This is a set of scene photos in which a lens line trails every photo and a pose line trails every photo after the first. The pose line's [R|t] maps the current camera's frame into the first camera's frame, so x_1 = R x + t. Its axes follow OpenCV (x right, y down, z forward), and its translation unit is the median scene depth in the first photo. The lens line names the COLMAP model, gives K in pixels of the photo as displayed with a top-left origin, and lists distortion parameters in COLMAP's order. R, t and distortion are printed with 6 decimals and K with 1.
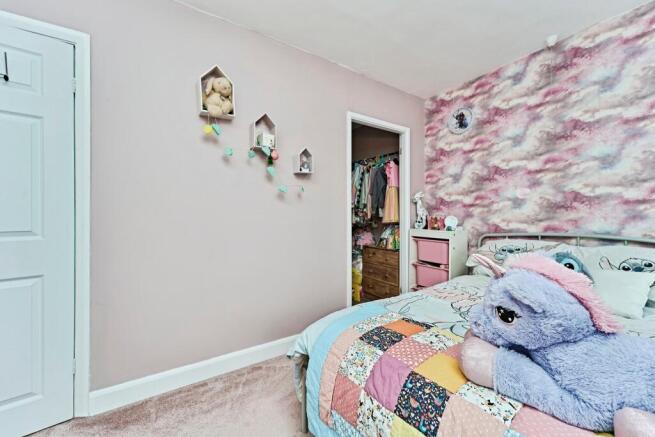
lens RADIAL K [[266.4, 0, 332.3], [0, 266.4, 213.8], [0, 0, 1]] dist [-0.004733, -0.000709]
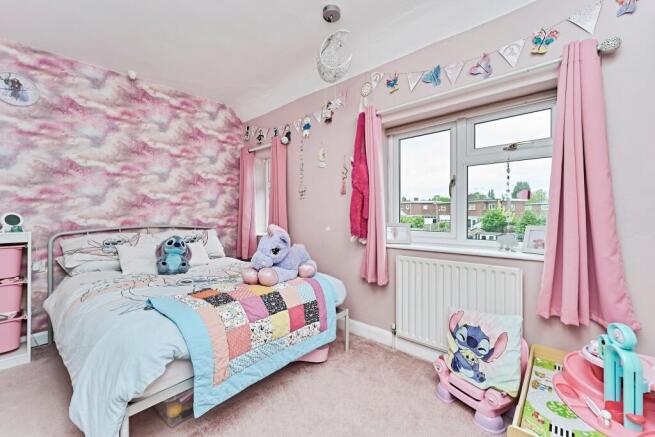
lens RADIAL K [[266.4, 0, 329.8], [0, 266.4, 216.0], [0, 0, 1]] dist [-0.004733, -0.000709]
pose [[-0.266672, -0.007808, 0.963756, -0.631086], [-0.001627, 0.999969, 0.007651, 0.013032], [-0.963786, 0.000473, -0.266677, 0.408869]]
